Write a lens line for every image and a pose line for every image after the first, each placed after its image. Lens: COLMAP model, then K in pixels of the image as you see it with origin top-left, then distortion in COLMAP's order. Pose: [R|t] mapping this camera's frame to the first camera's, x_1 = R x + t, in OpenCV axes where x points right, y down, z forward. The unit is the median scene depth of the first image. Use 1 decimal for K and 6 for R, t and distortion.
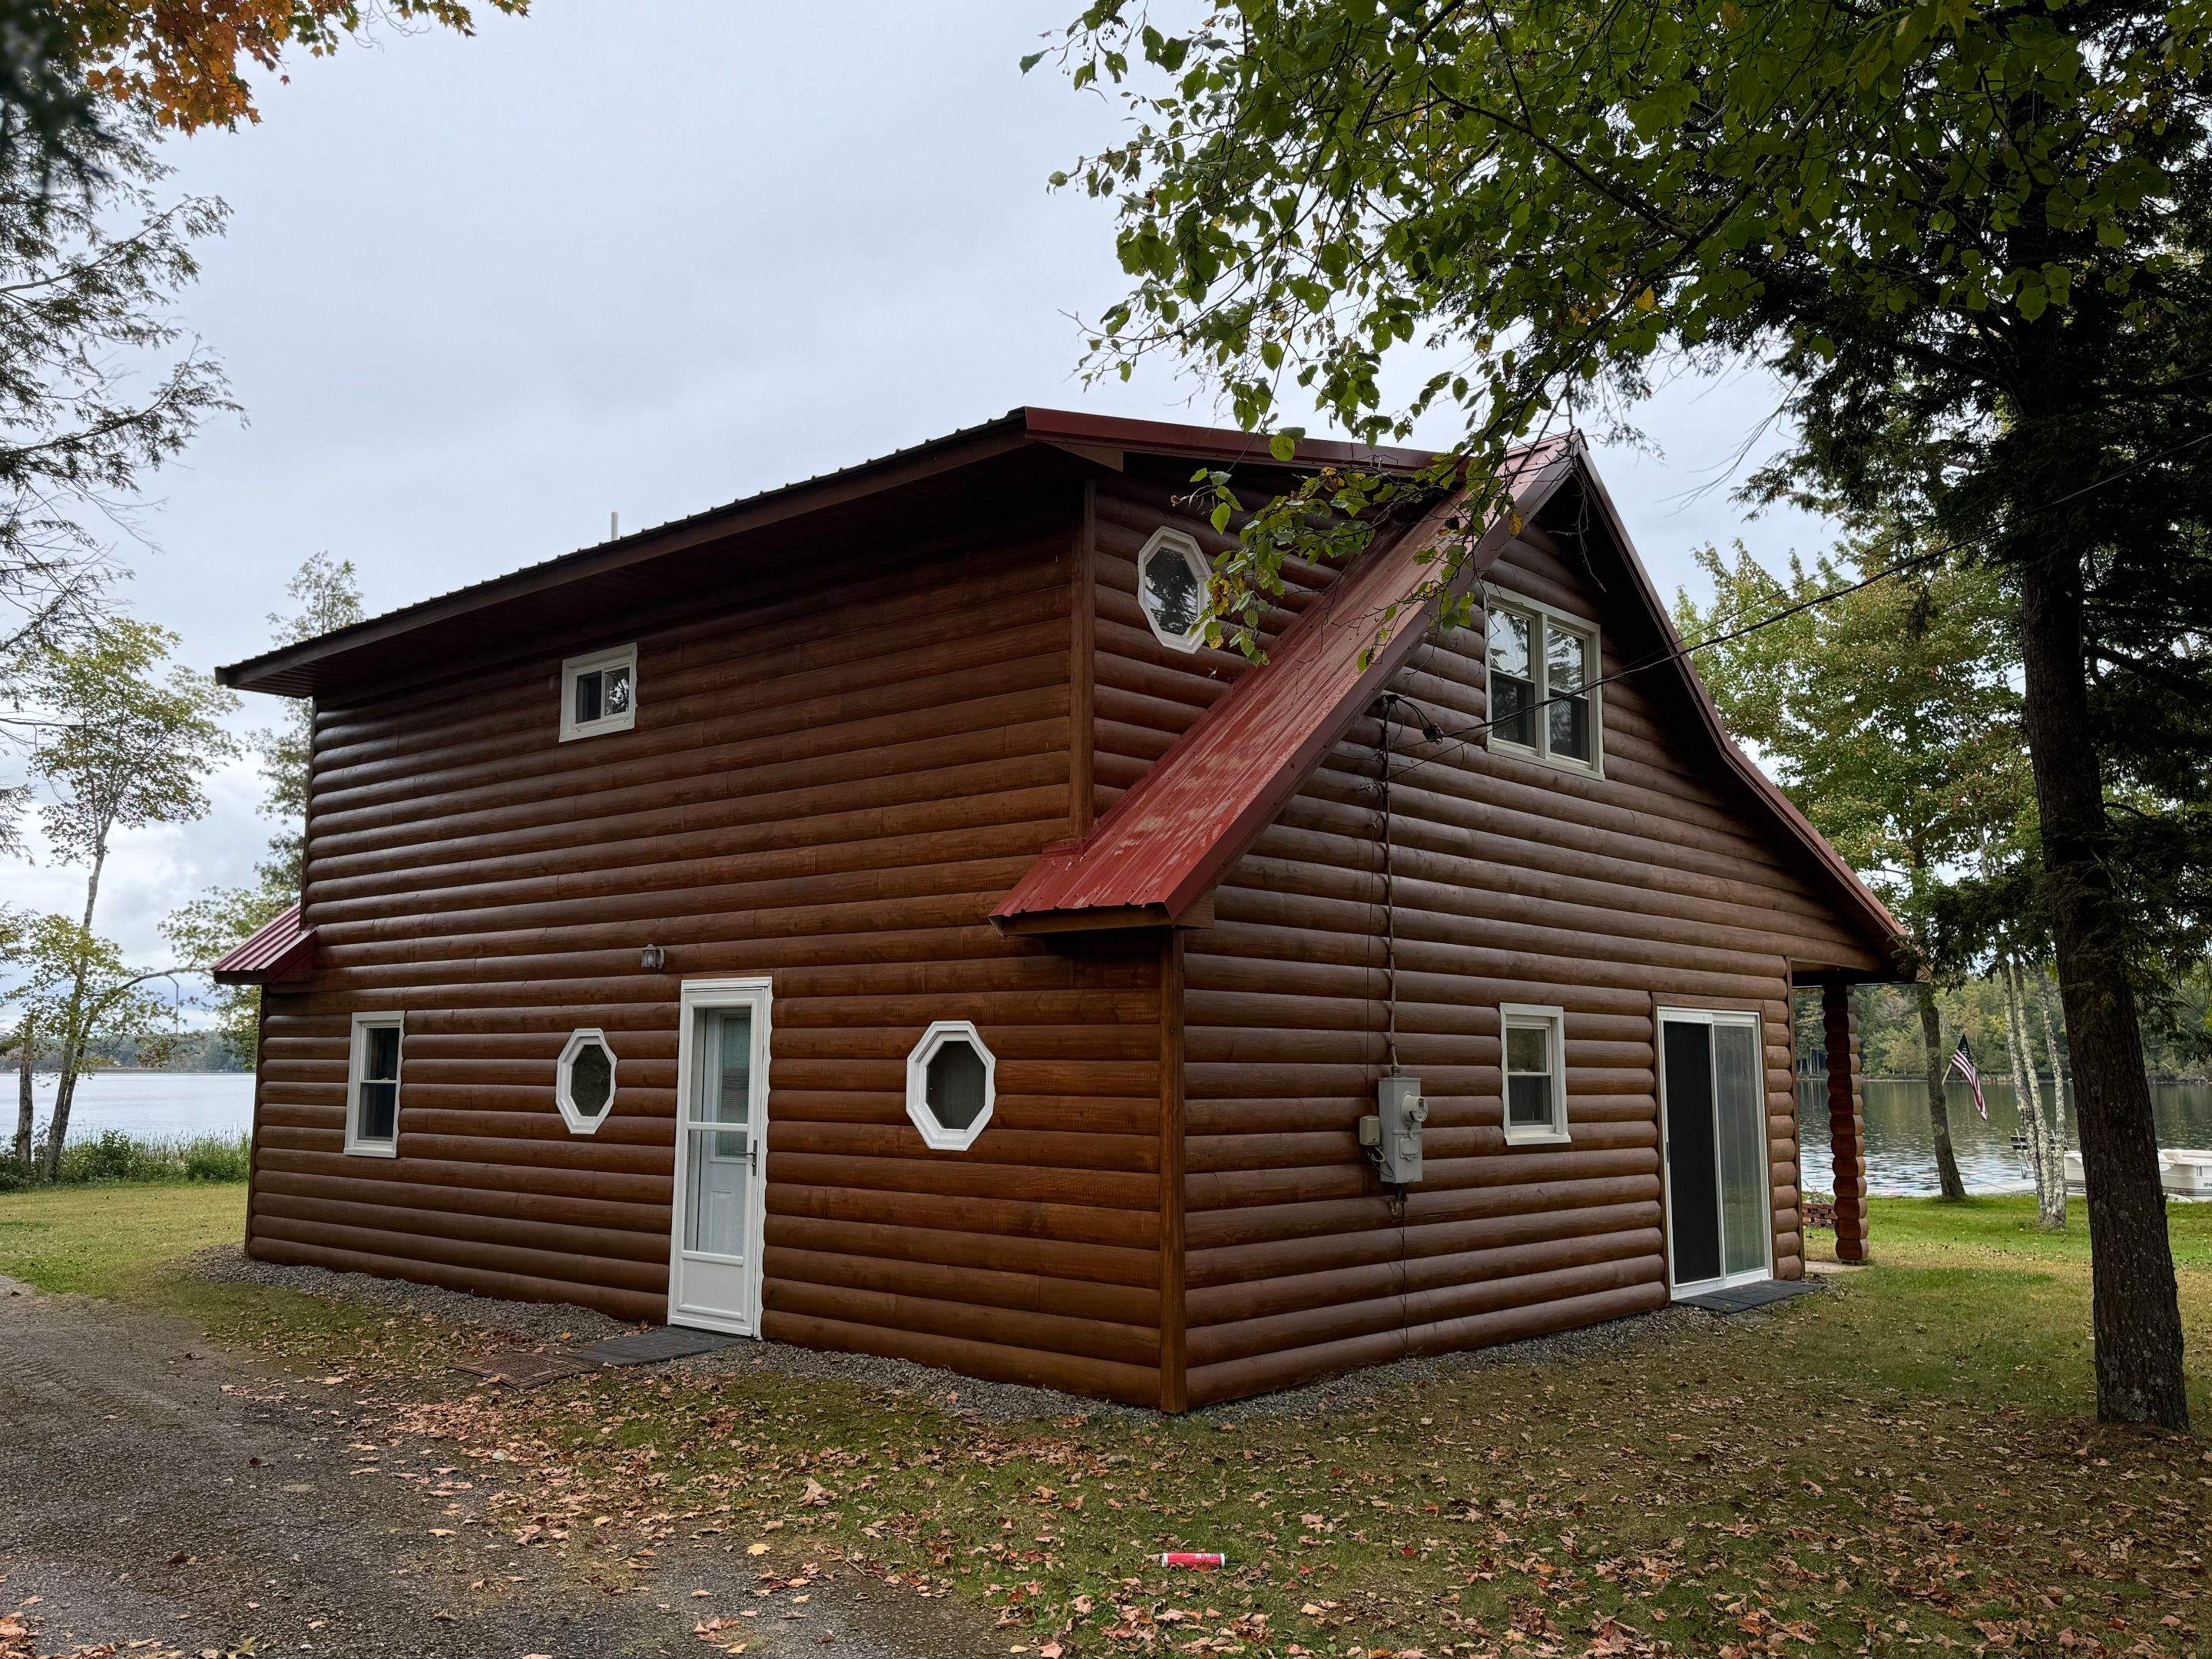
lens RADIAL K [[1832.0, 0, 1106.0], [0, 1832.0, 829.5], [0, 0, 1]] dist [0.086781, -0.126759]
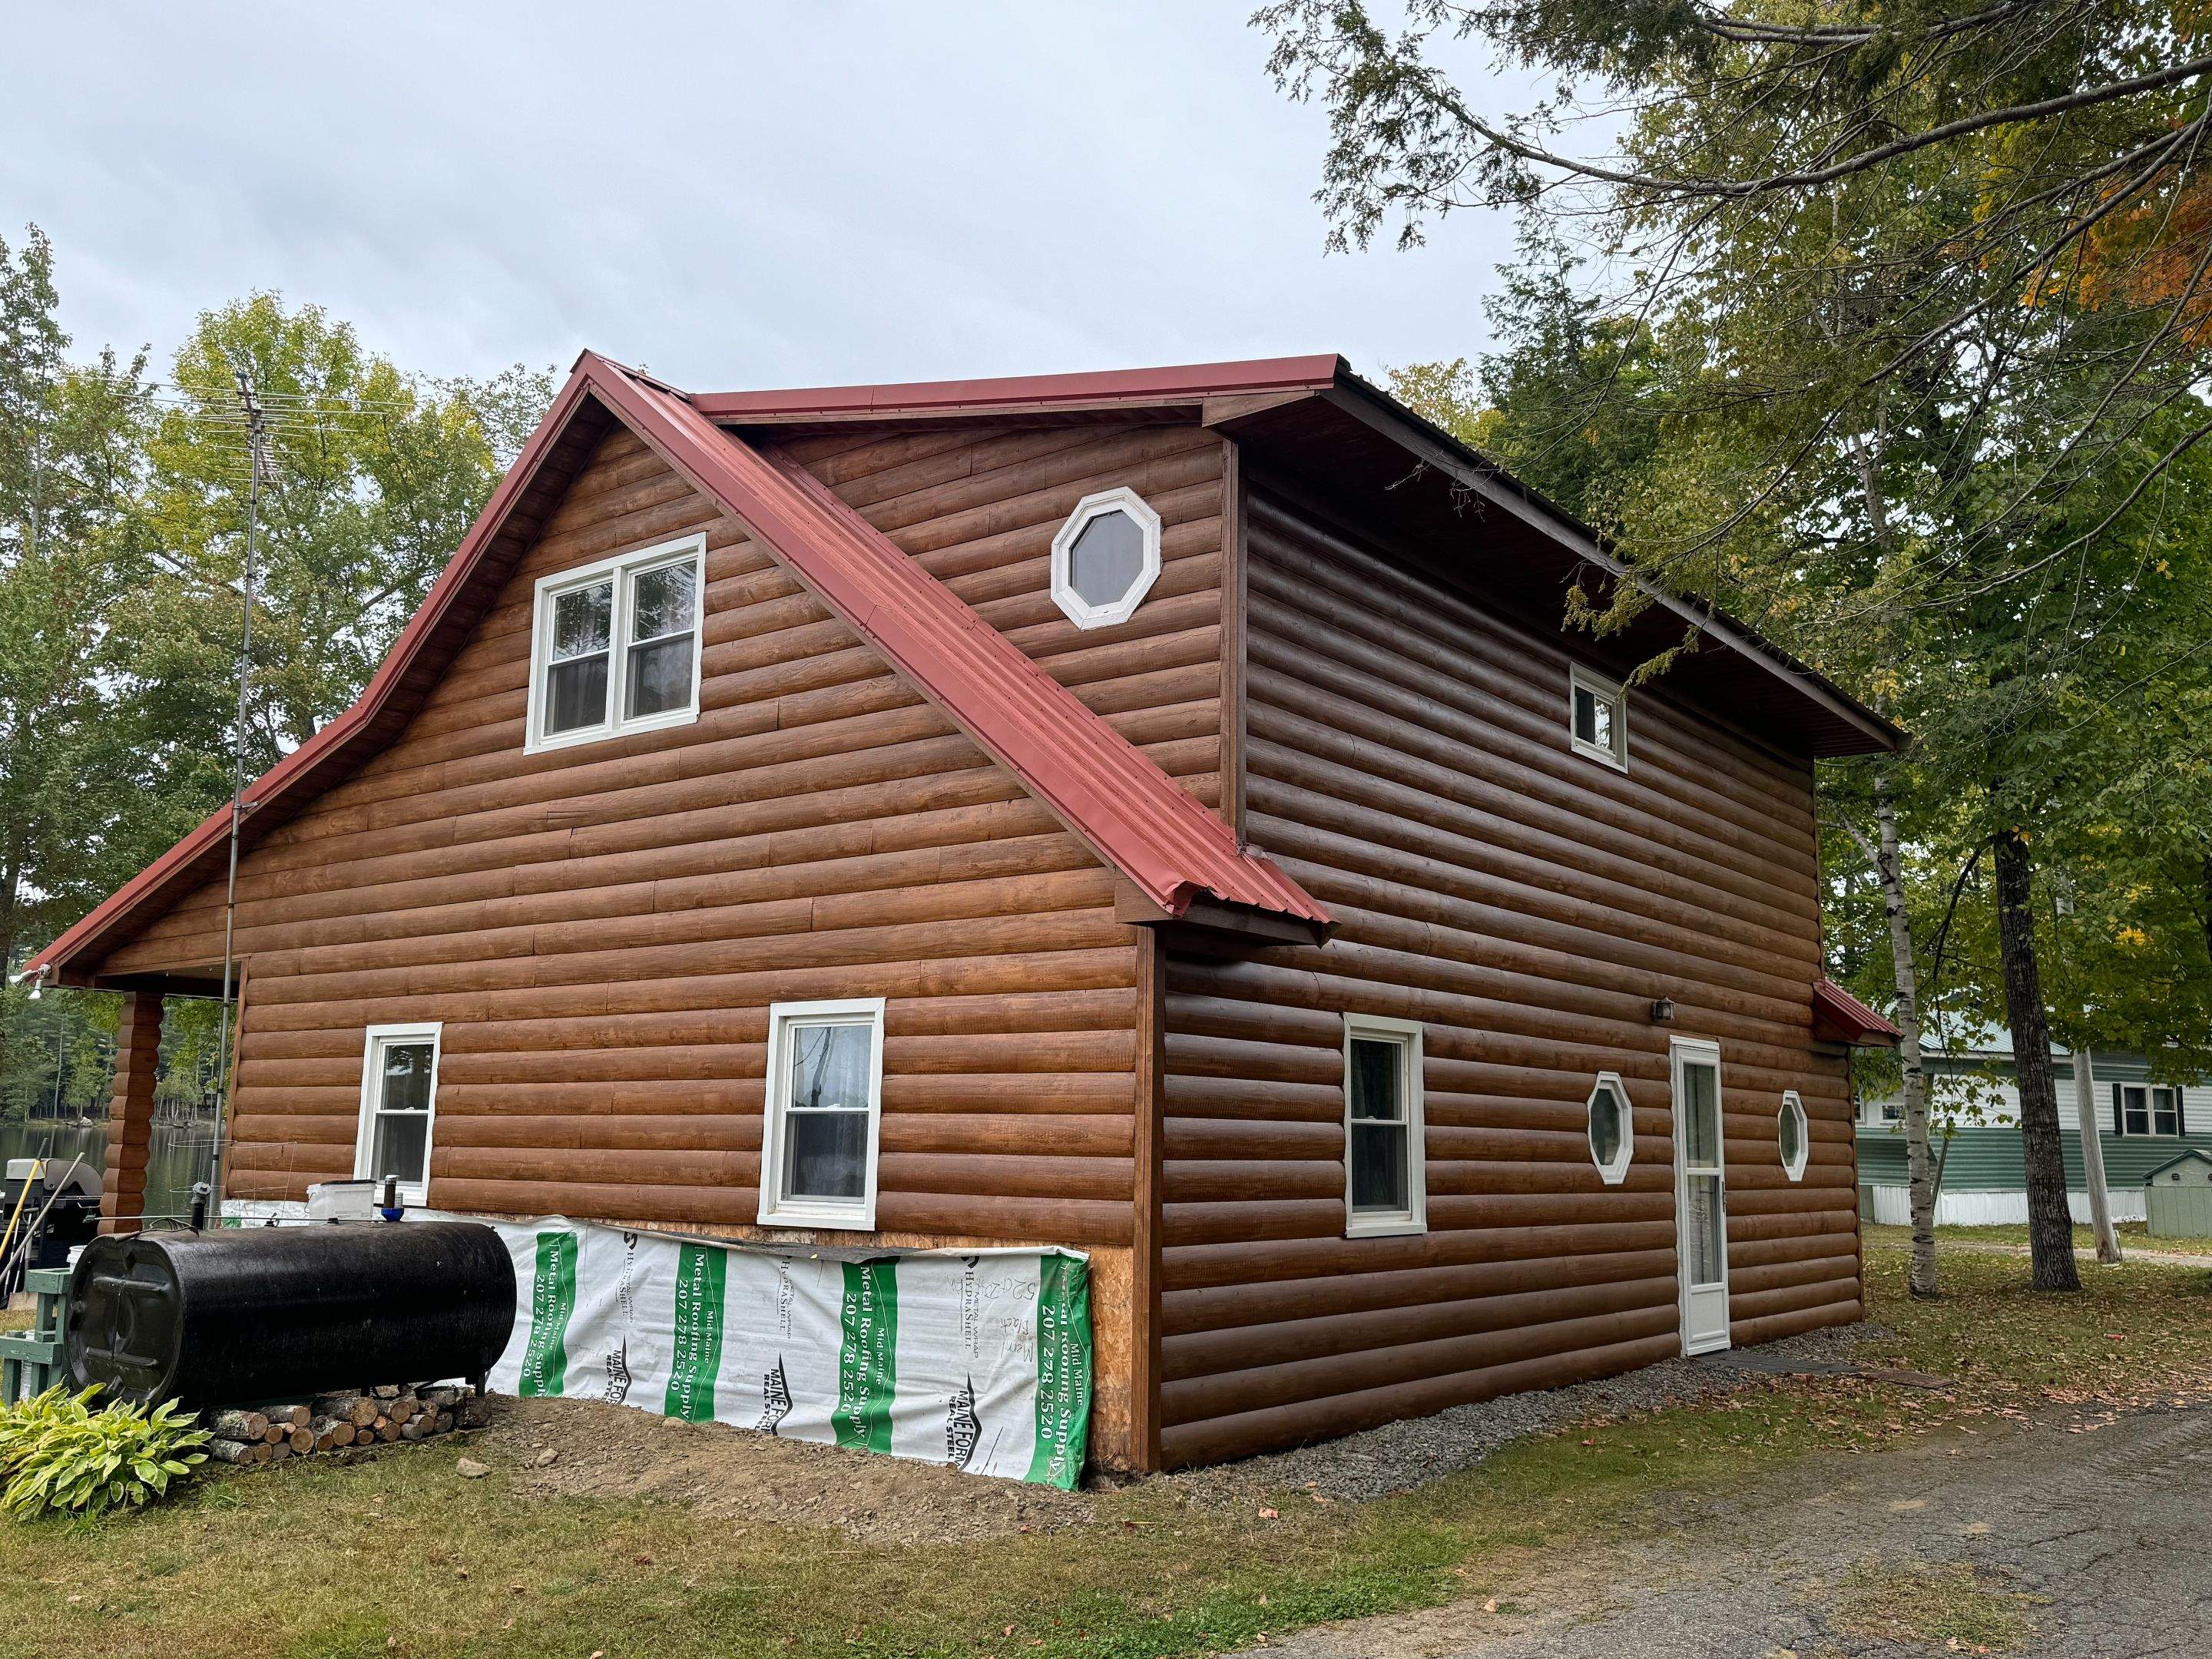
lens RADIAL K [[1832.0, 0, 1106.0], [0, 1832.0, 829.5], [0, 0, 1]] dist [0.086781, -0.126759]
pose [[-0.064389, 0.159568, 0.985085, -1.185527], [-0.144602, 0.975223, -0.167422, 0.177601], [-0.987393, -0.153225, -0.039720, 1.277833]]
